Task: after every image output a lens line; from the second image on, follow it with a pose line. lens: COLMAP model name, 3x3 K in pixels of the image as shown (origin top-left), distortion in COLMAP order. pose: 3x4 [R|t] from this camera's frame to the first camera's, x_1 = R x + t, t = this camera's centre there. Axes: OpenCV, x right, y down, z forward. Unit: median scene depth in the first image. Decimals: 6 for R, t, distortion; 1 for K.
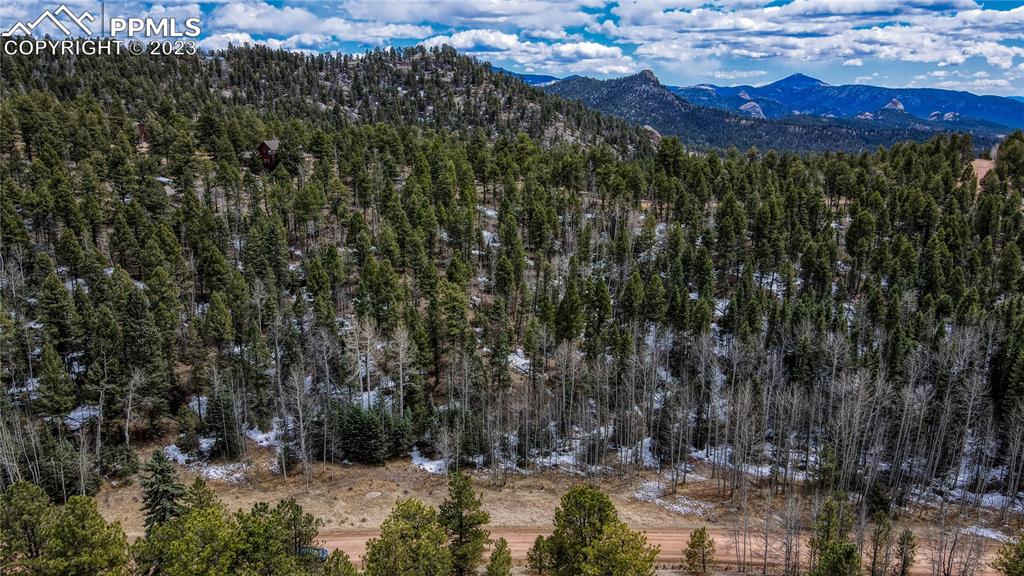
lens RADIAL K [[763.1, 0, 503.5], [0, 763.1, 288.3], [0, 0, 1]] dist [-0.003570, 0.028981]
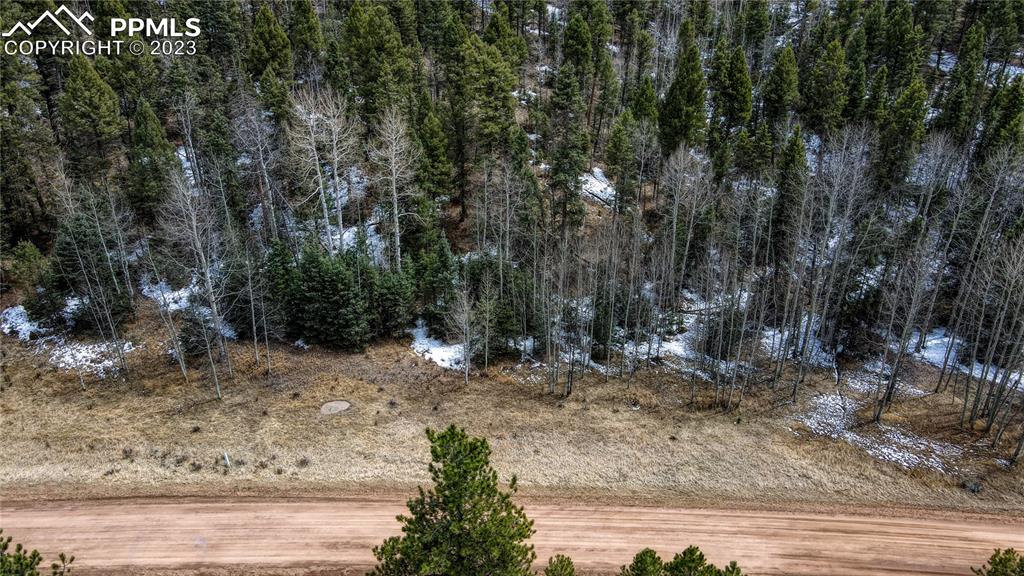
lens RADIAL K [[763.1, 0, 509.2], [0, 763.1, 292.2], [0, 0, 1]] dist [-0.003570, 0.028981]
pose [[0.996904, 0.029002, -0.073086, -0.003224], [-0.013342, 0.978406, 0.206260, 0.062039], [0.077490, -0.204646, 0.975764, 0.425033]]
